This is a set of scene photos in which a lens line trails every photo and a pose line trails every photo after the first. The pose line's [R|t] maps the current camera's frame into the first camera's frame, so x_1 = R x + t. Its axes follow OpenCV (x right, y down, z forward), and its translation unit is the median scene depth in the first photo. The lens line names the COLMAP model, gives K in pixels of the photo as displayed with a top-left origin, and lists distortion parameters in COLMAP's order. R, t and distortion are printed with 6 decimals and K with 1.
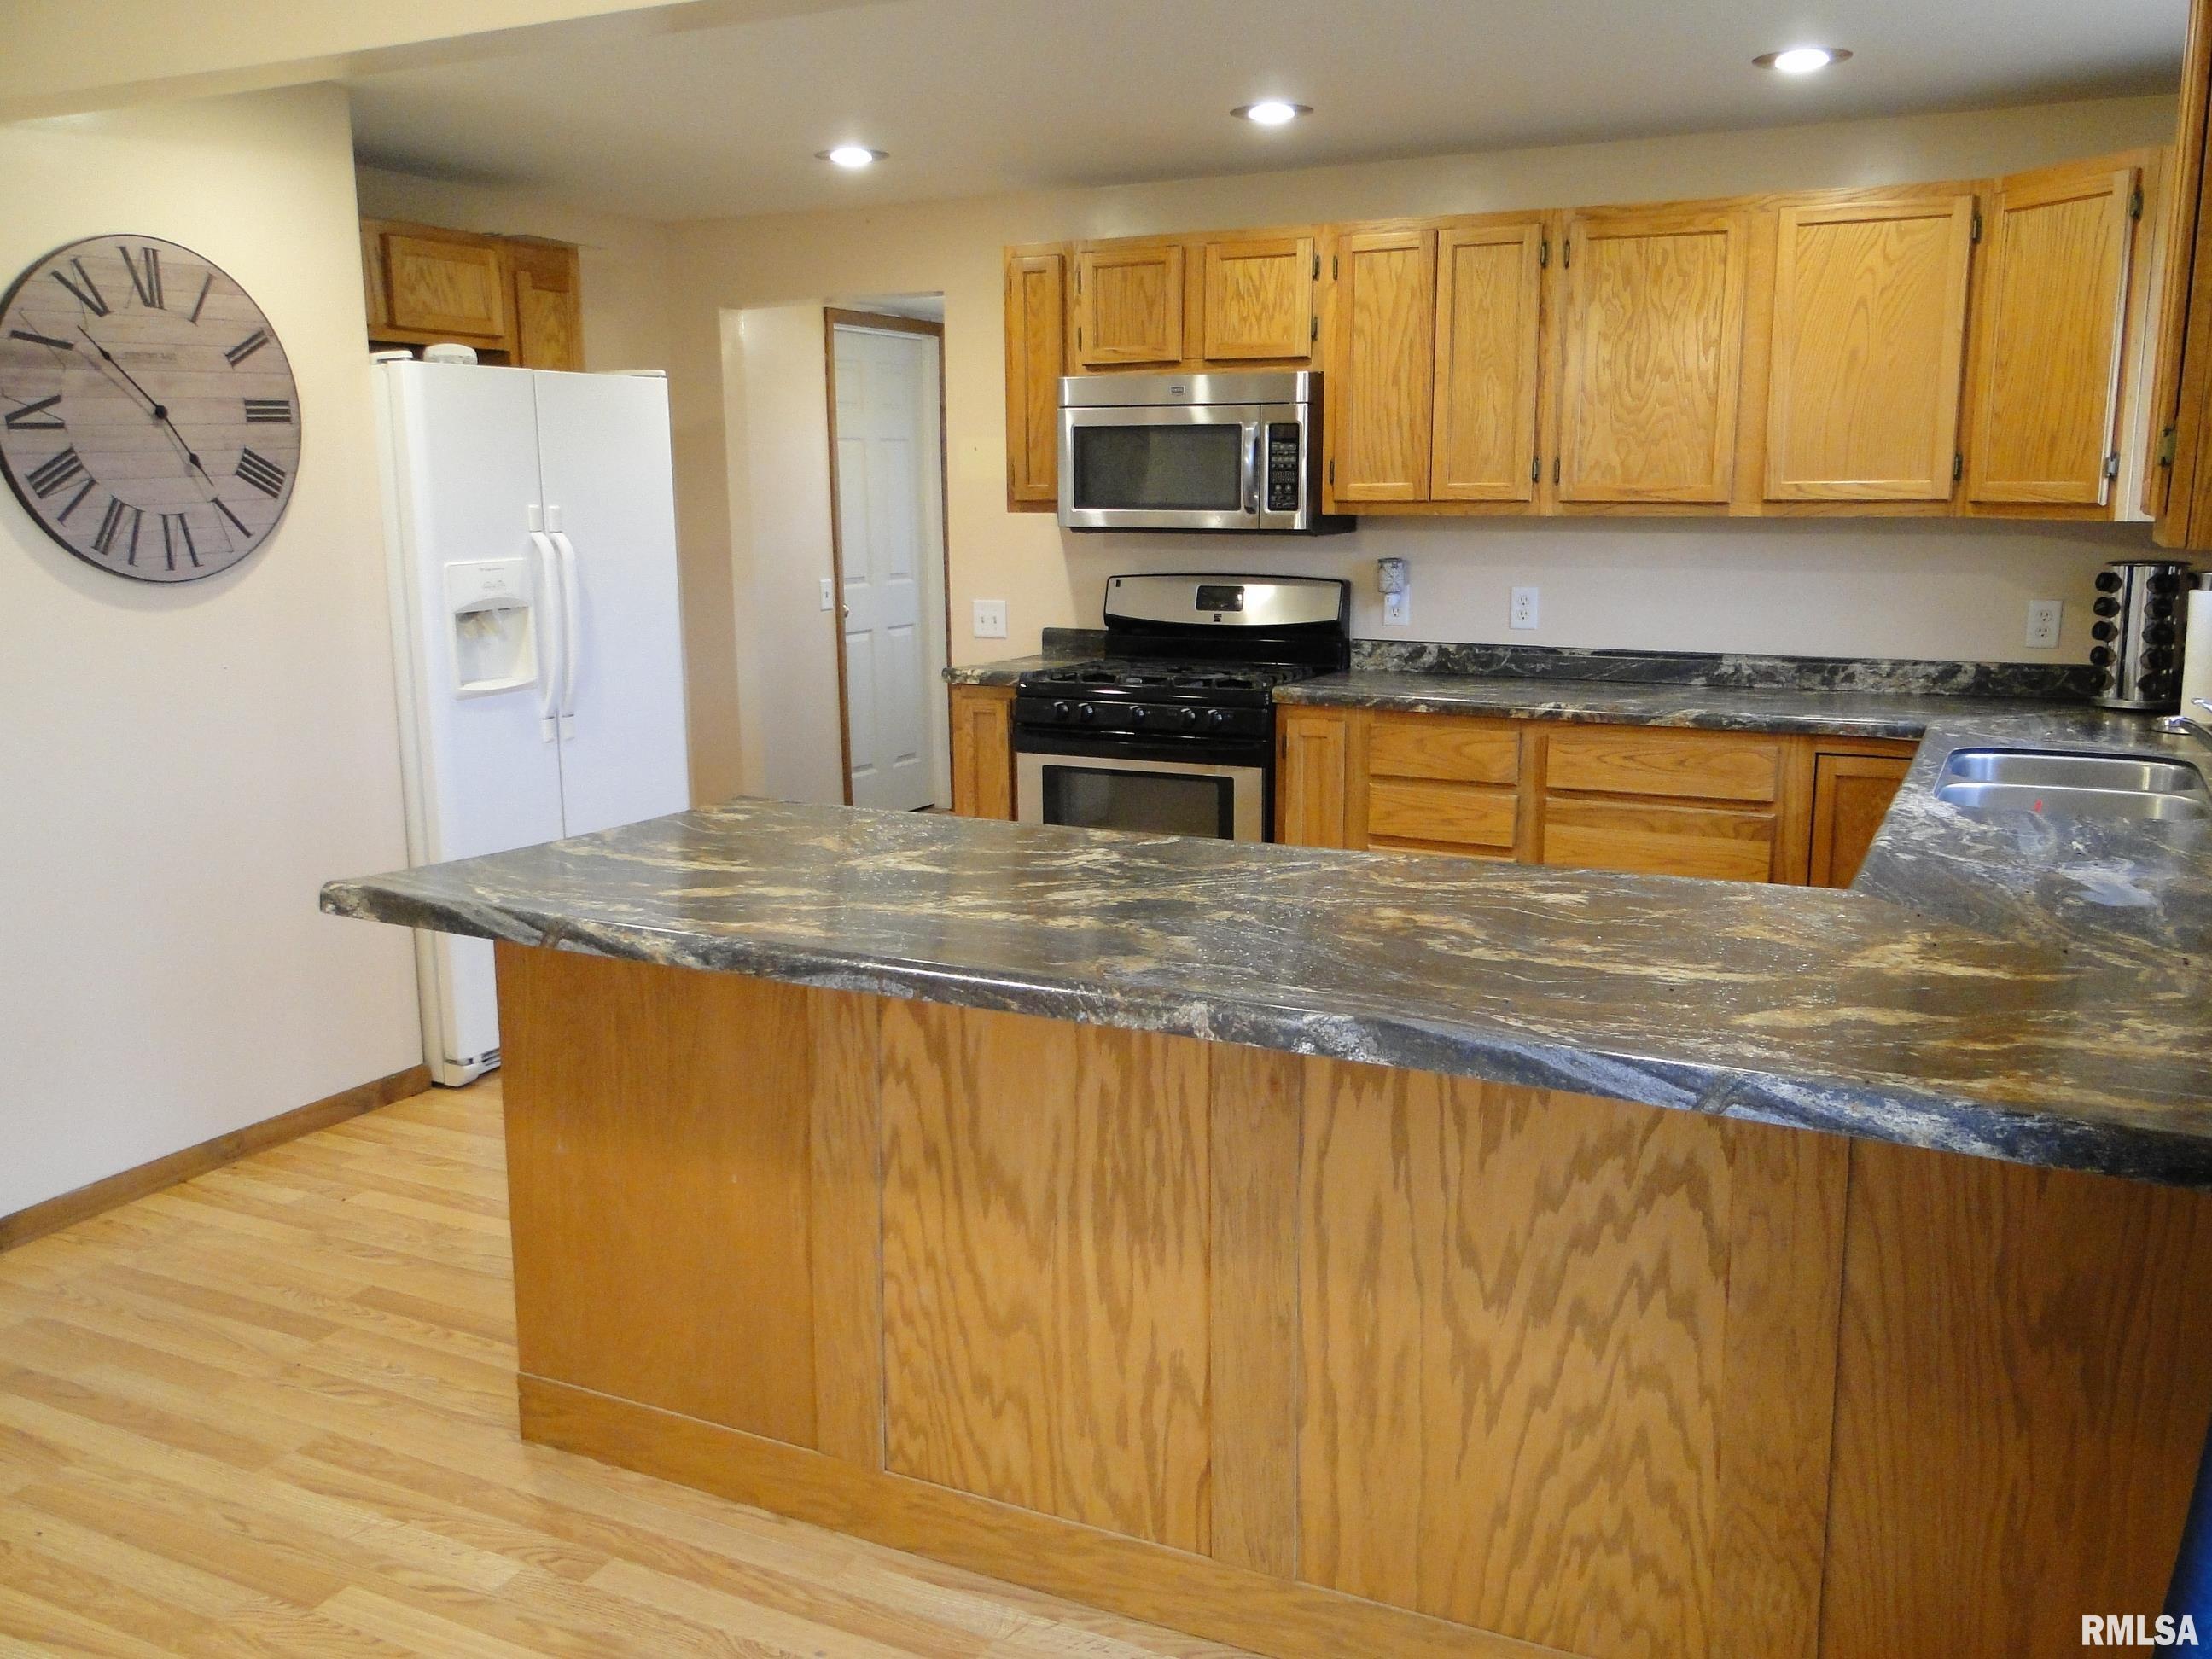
lens RADIAL K [[1809.2, 0, 1118.8], [0, 1809.2, 826.5], [0, 0, 1]] dist [0.009444, -0.012704]
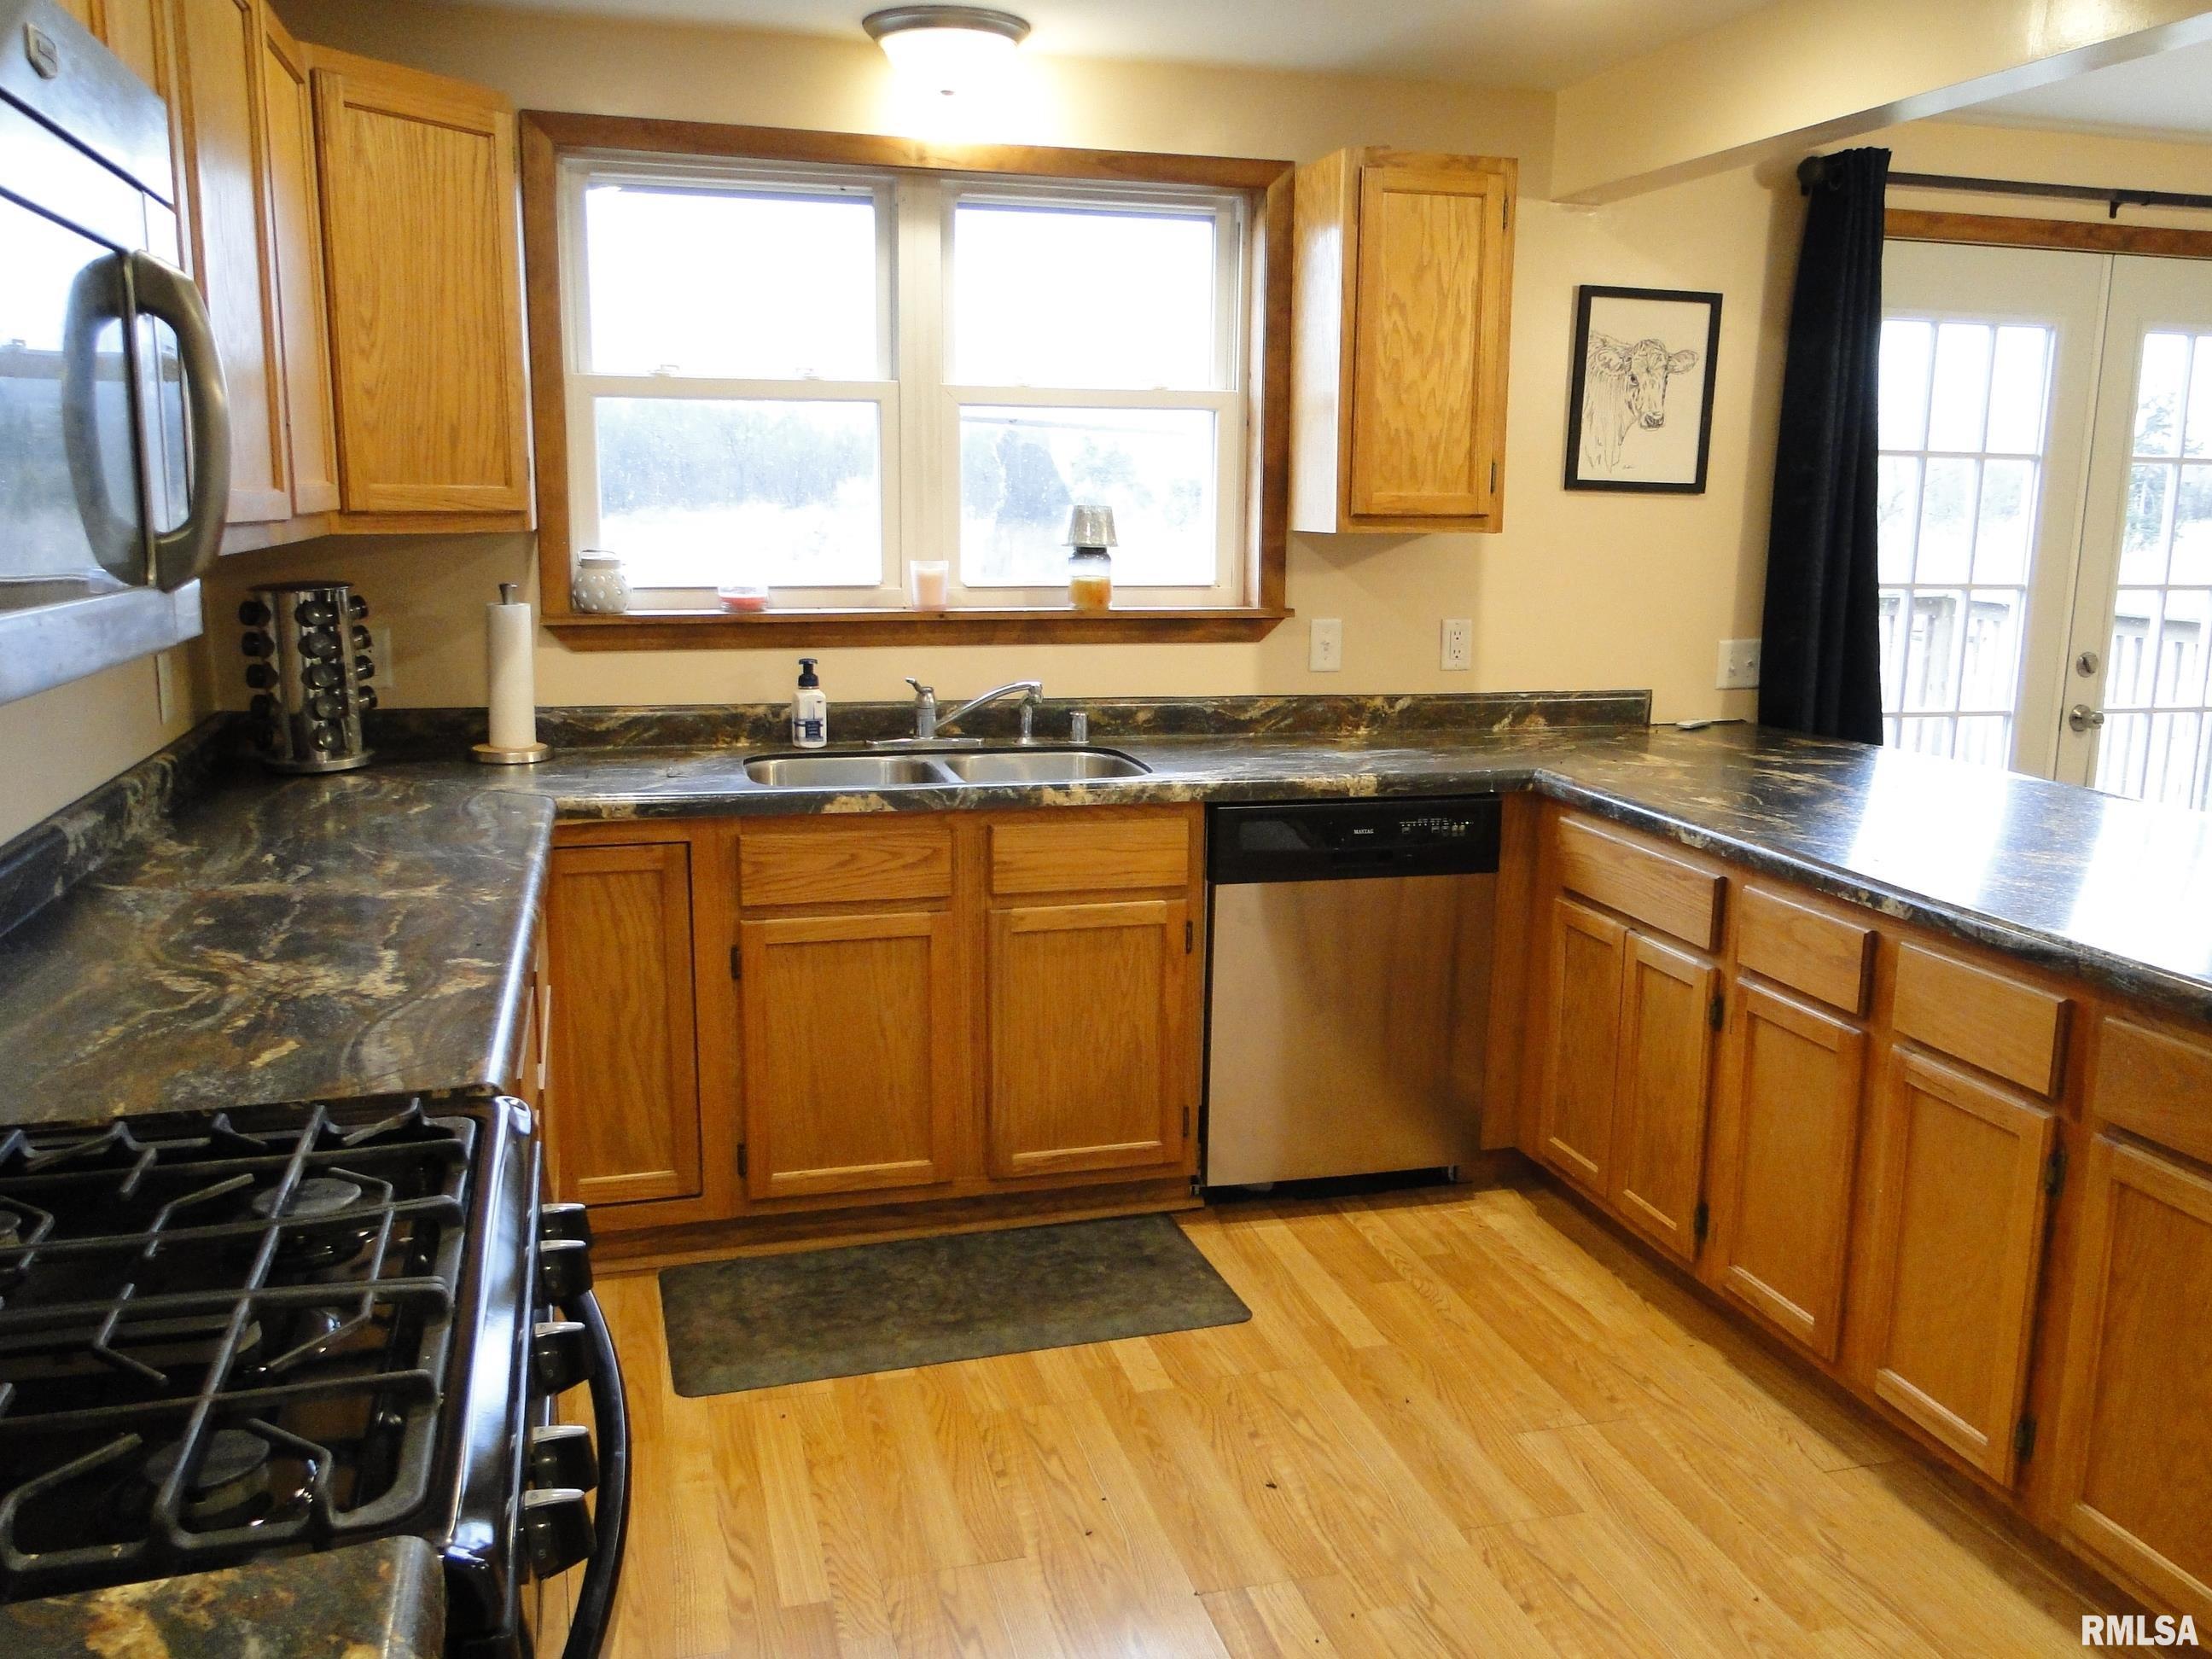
lens RADIAL K [[1809.2, 0, 1110.5], [0, 1809.2, 826.7], [0, 0, 1]] dist [0.009444, -0.012704]
pose [[-0.657414, -0.143281, 0.739782, -0.260550], [0.131610, 0.944832, 0.299952, -0.232250], [-0.741947, 0.294556, -0.602288, 1.220916]]
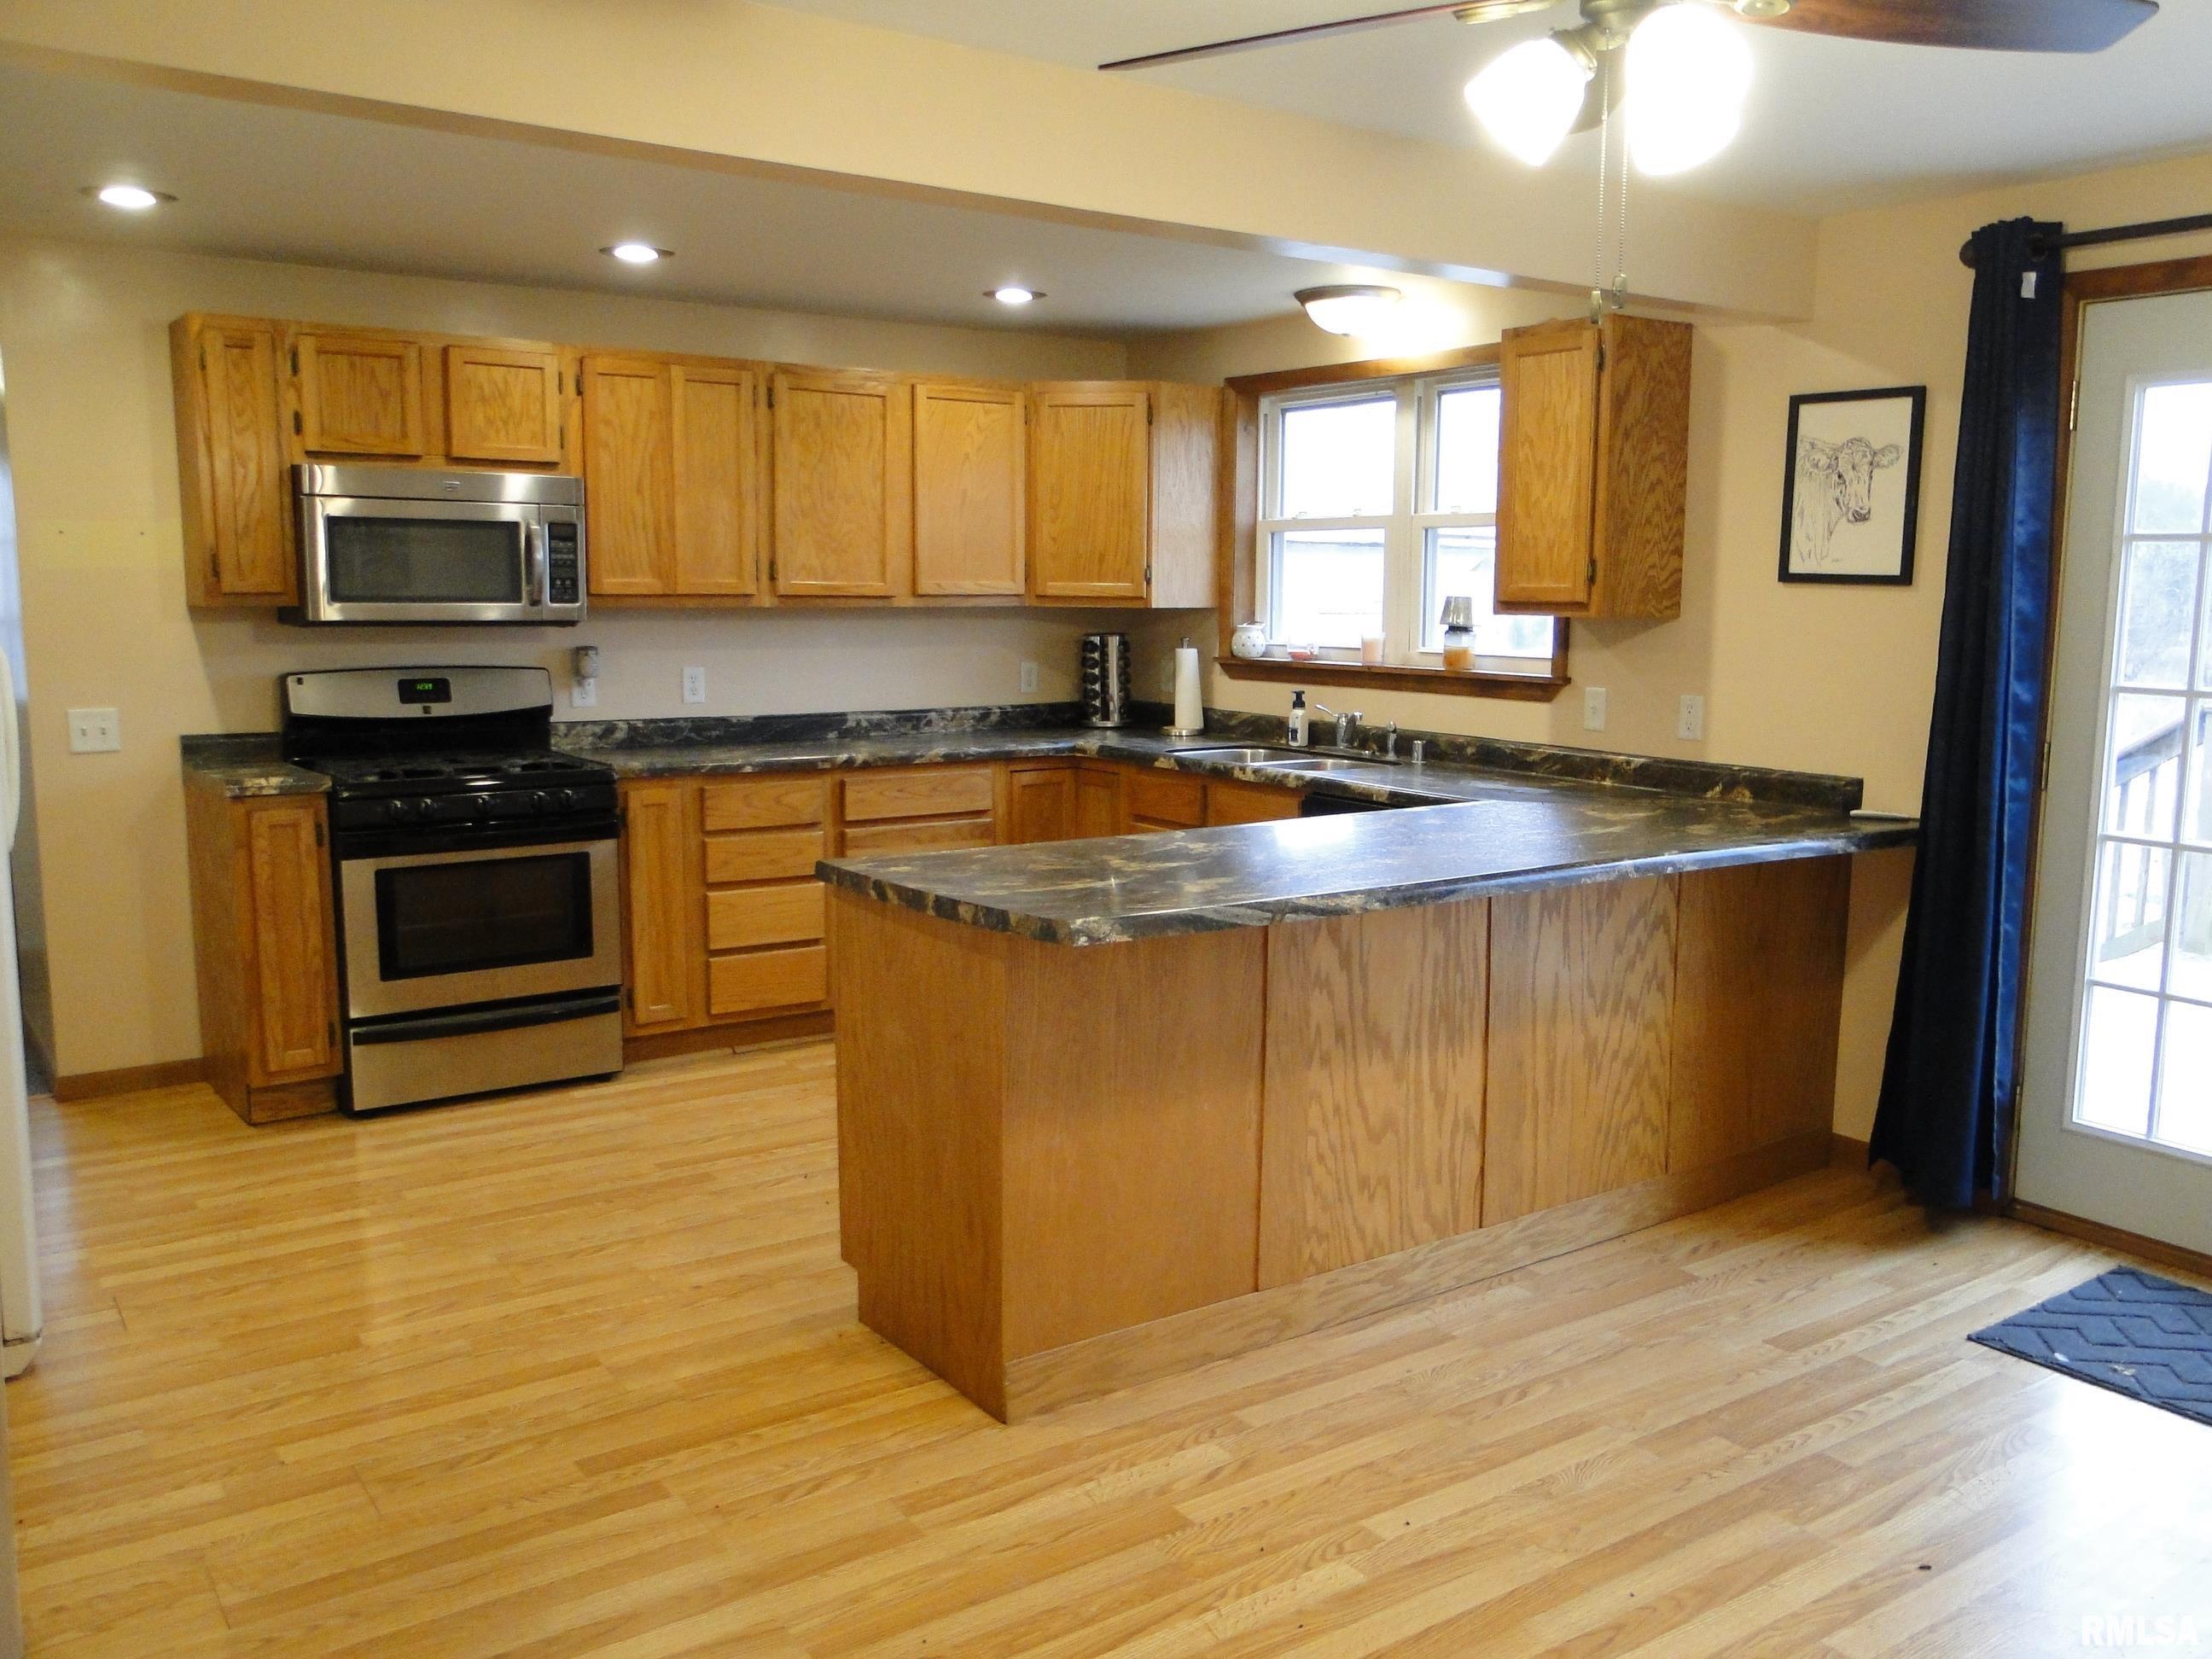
lens RADIAL K [[1809.2, 0, 1128.8], [0, 1809.2, 826.7], [0, 0, 1]] dist [0.009444, -0.012704]
pose [[0.485526, -0.109939, 0.867282, -0.788332], [0.154273, 0.987267, 0.038783, -0.037791], [-0.860502, 0.114968, 0.496305, 0.217793]]
